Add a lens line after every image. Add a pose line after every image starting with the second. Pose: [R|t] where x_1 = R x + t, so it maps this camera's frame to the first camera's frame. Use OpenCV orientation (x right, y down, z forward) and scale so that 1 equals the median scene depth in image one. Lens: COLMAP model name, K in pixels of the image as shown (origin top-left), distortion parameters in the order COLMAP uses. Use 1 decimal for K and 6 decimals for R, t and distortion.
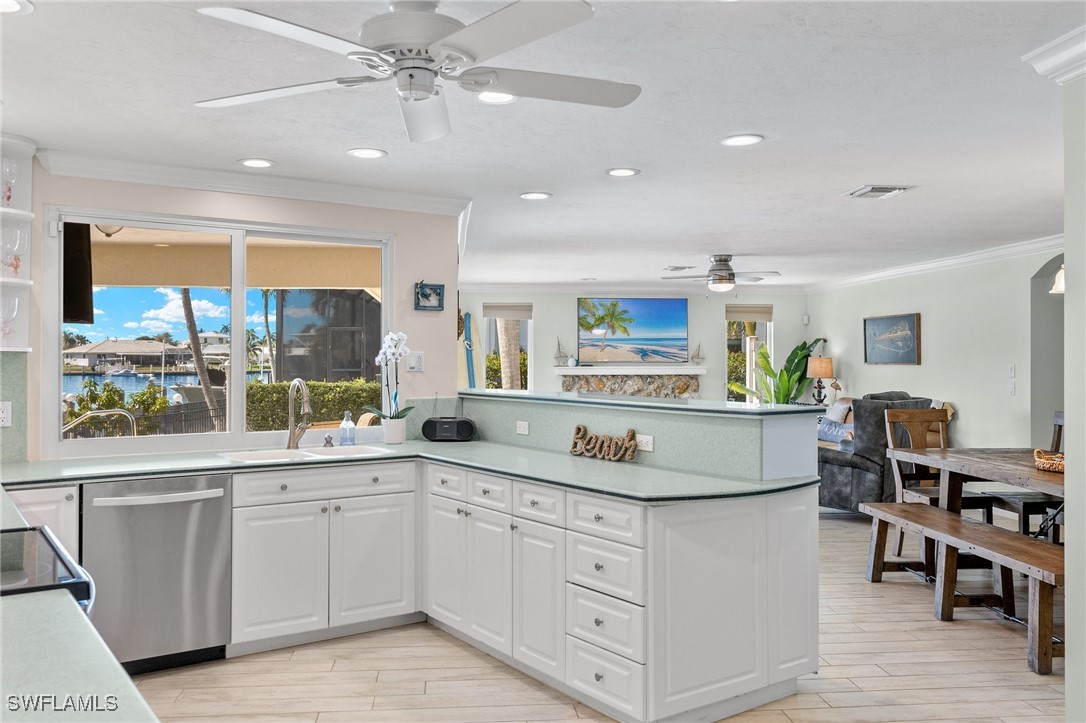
lens RADIAL K [[896.6, 0, 542.2], [0, 896.6, 356.8], [0, 0, 1]] dist [0.005544, 0.003612]
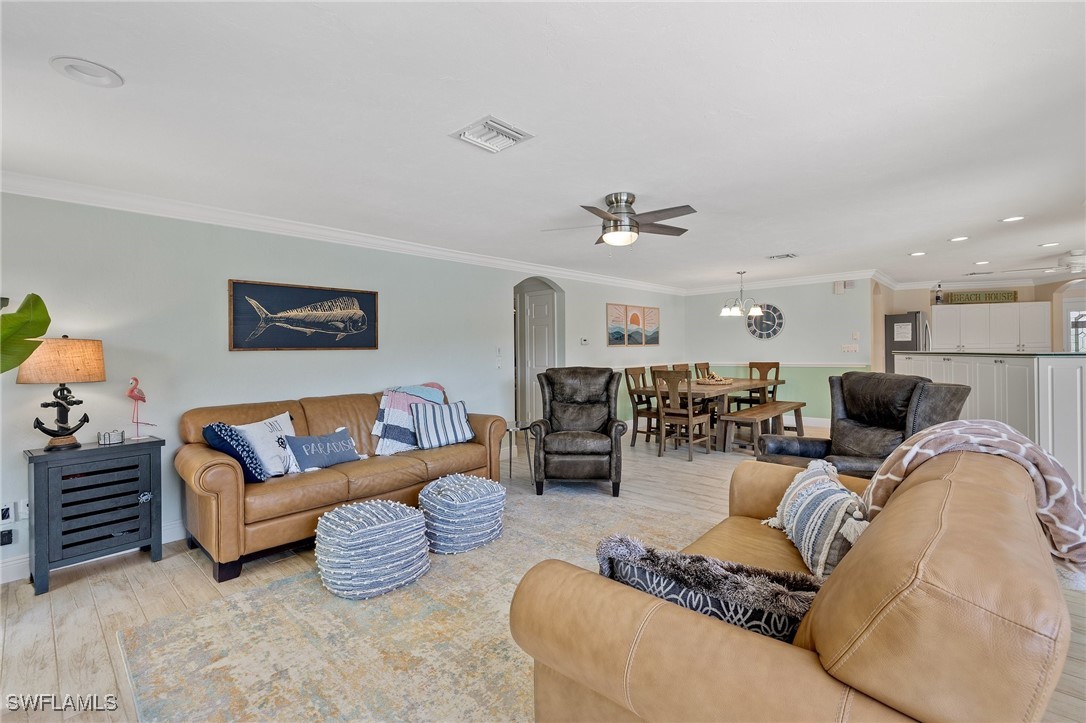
lens RADIAL K [[464.2, 0, 543.0], [0, 464.2, 361.5], [0, 0, 1]] dist [0.002480, 0.000070]
pose [[-0.647733, -0.007666, 0.761829, -0.037210], [0.016011, 0.999592, 0.023671, 0.009961], [-0.761699, 0.027530, -0.647346, 0.927292]]
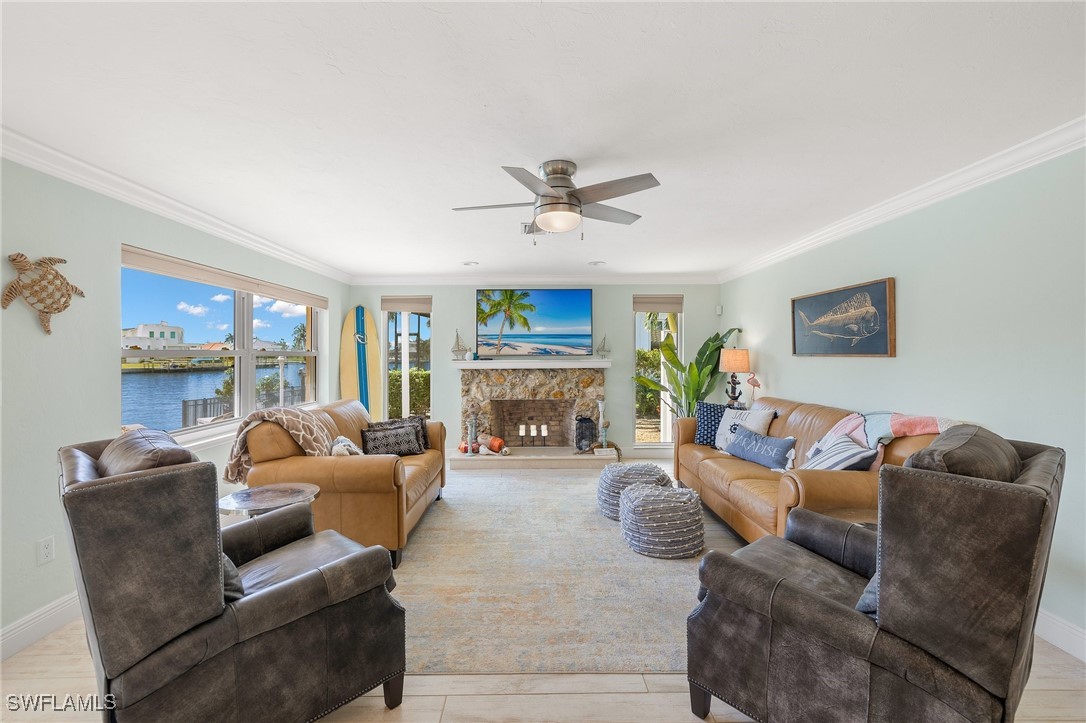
lens RADIAL K [[464.2, 0, 543.0], [0, 464.2, 361.5], [0, 0, 1]] dist [0.002480, 0.000070]
pose [[0.996367, -0.004237, -0.085063, 0.153955], [0.005762, 0.999827, 0.017687, 0.003623], [0.084974, -0.018113, 0.996219, 0.505930]]
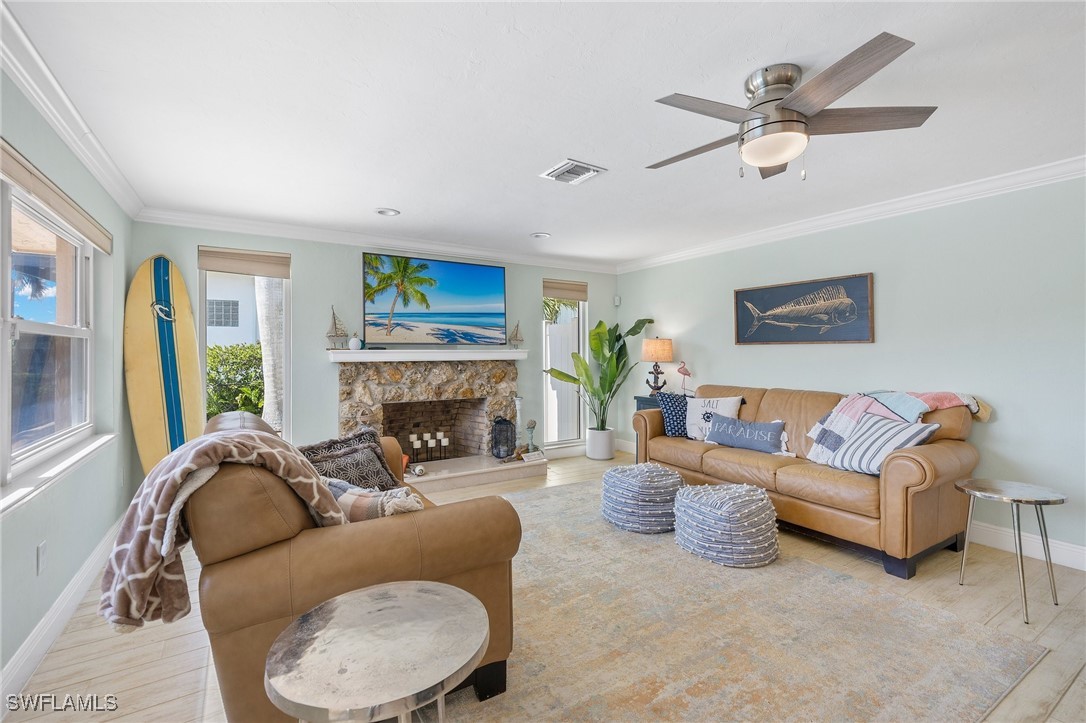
lens RADIAL K [[472.0, 0, 541.4], [0, 472.0, 356.2], [0, 0, 1]] dist [0.003405, 0.000398]
pose [[0.896720, -0.005987, 0.442557, 0.000776], [0.001666, 0.999947, 0.010152, 0.012184], [-0.442594, -0.008367, 0.896683, 0.606868]]
